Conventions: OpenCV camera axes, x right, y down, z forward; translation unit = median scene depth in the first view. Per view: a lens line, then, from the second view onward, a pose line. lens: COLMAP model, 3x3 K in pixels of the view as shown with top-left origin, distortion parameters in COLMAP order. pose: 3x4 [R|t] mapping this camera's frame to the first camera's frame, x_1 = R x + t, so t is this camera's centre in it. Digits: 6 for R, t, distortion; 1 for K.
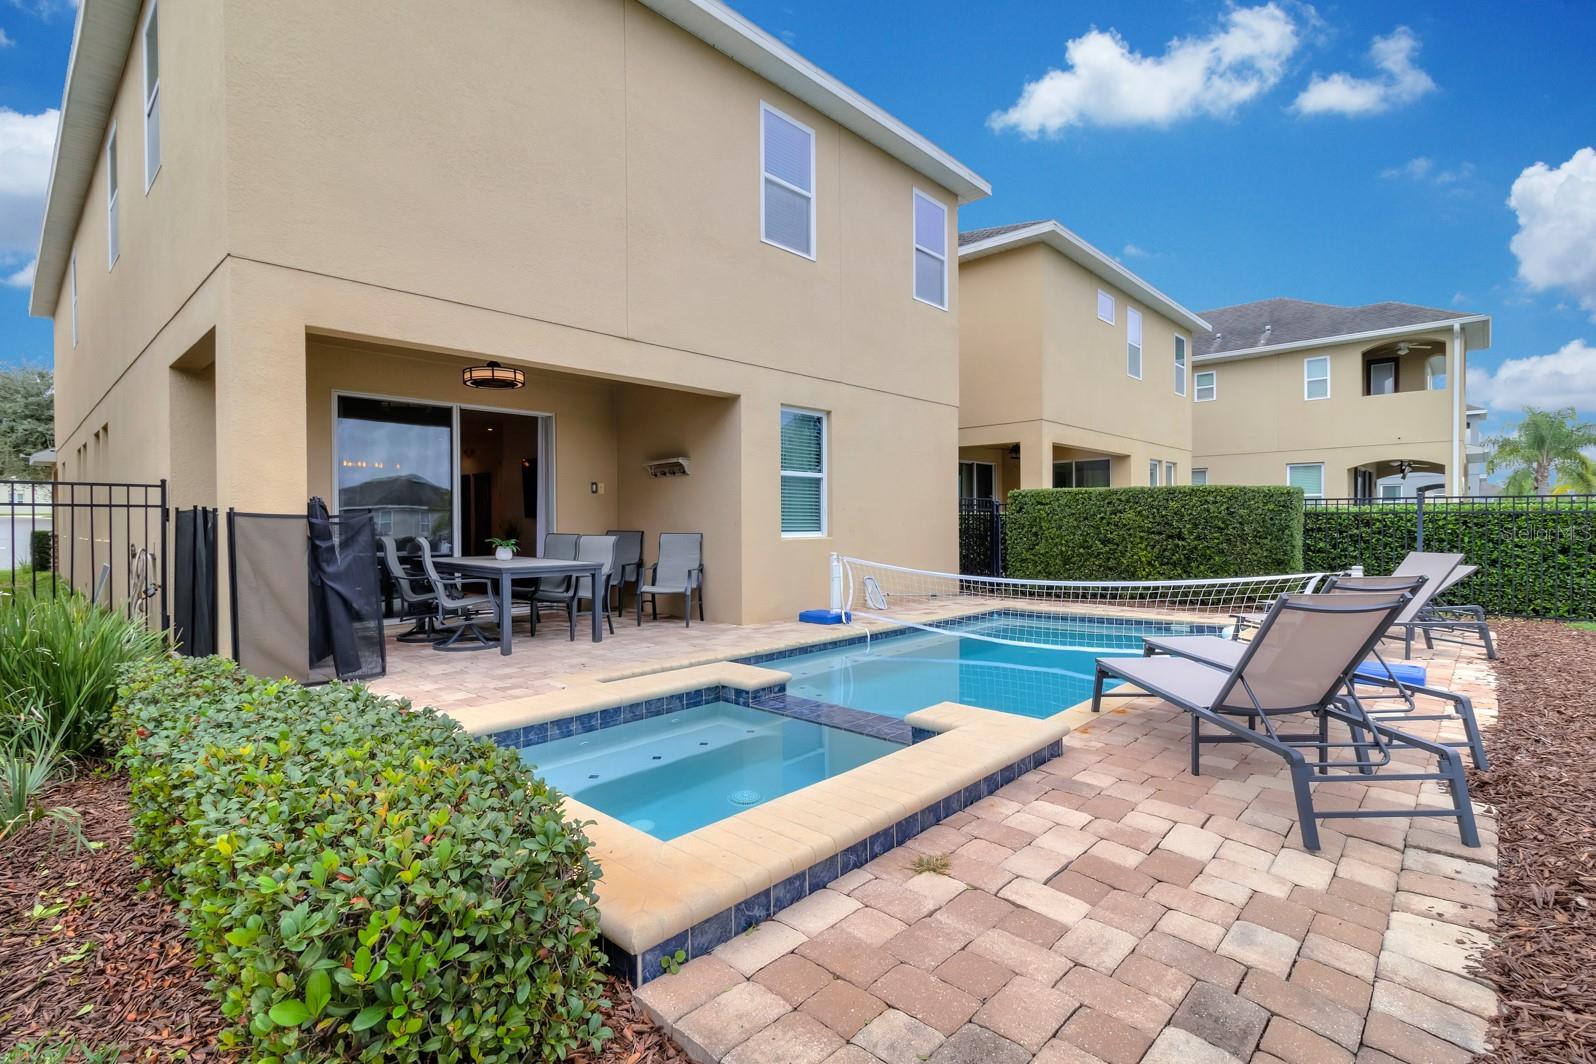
lens RADIAL K [[751.8, 0, 802.1], [0, 751.8, 521.7], [0, 0, 1]] dist [0.000243, 0.000170]
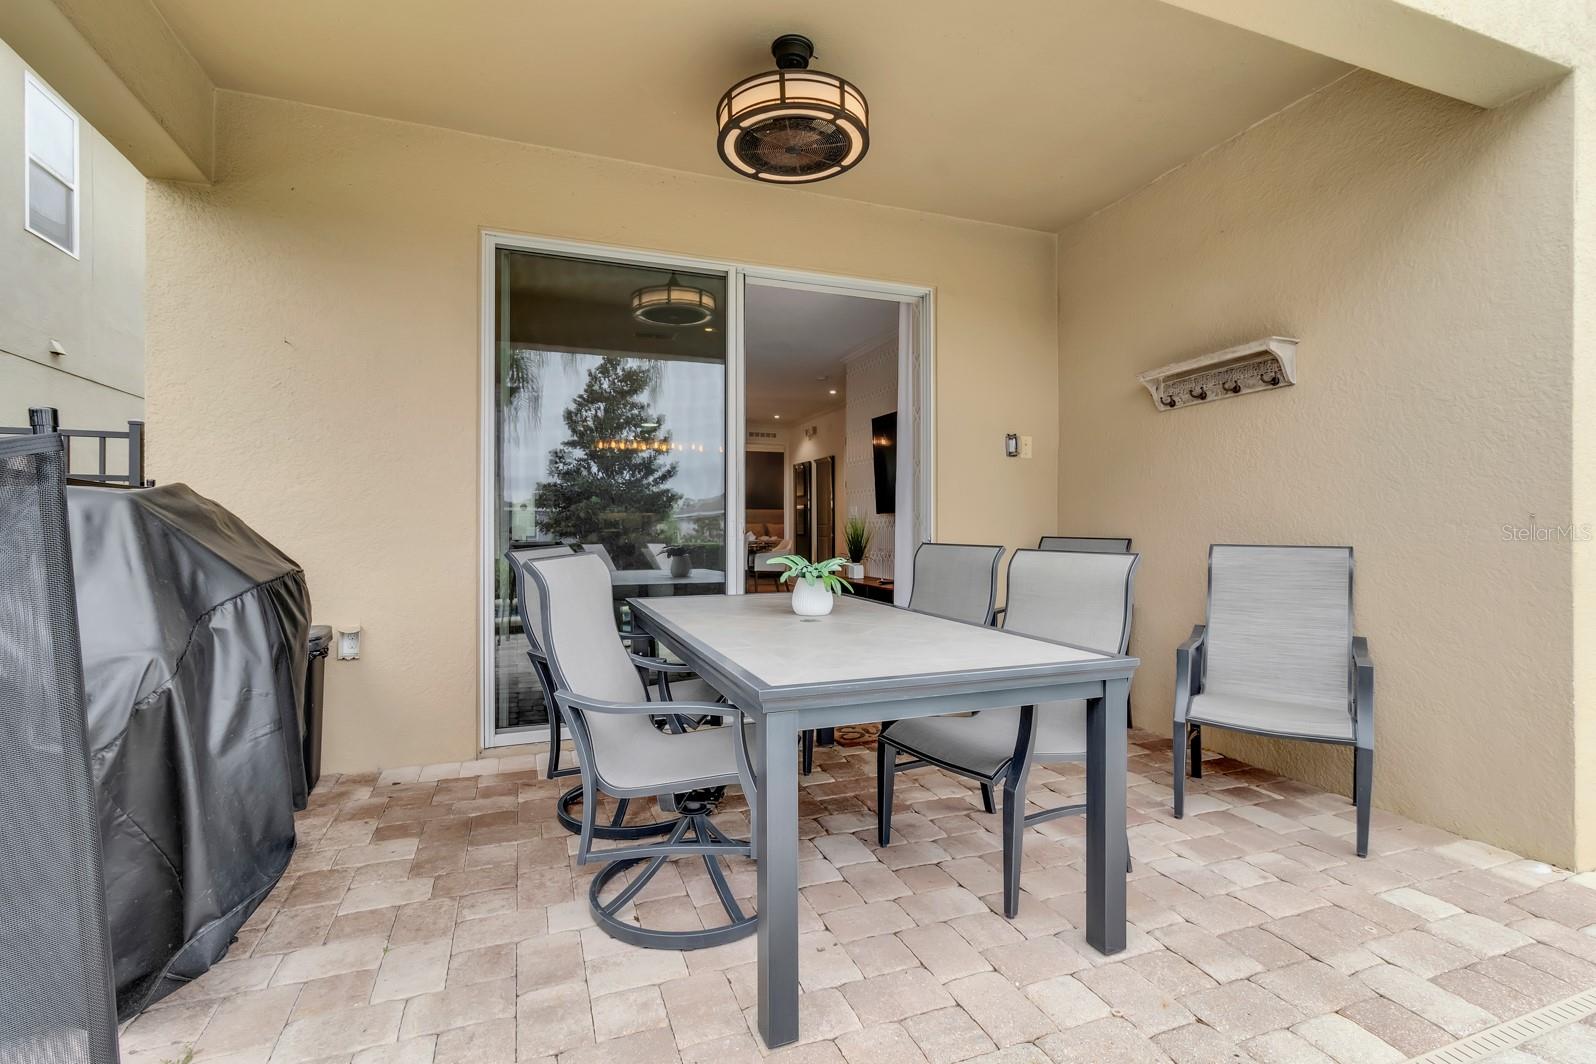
lens RADIAL K [[751.8, 0, 802.1], [0, 751.8, 521.7], [0, 0, 1]] dist [0.000243, 0.000170]
pose [[0.897617, 0.002598, -0.440768, -0.206288], [-0.004534, 0.999984, -0.003341, 0.004153], [0.440753, 0.004997, 0.897615, 0.578238]]
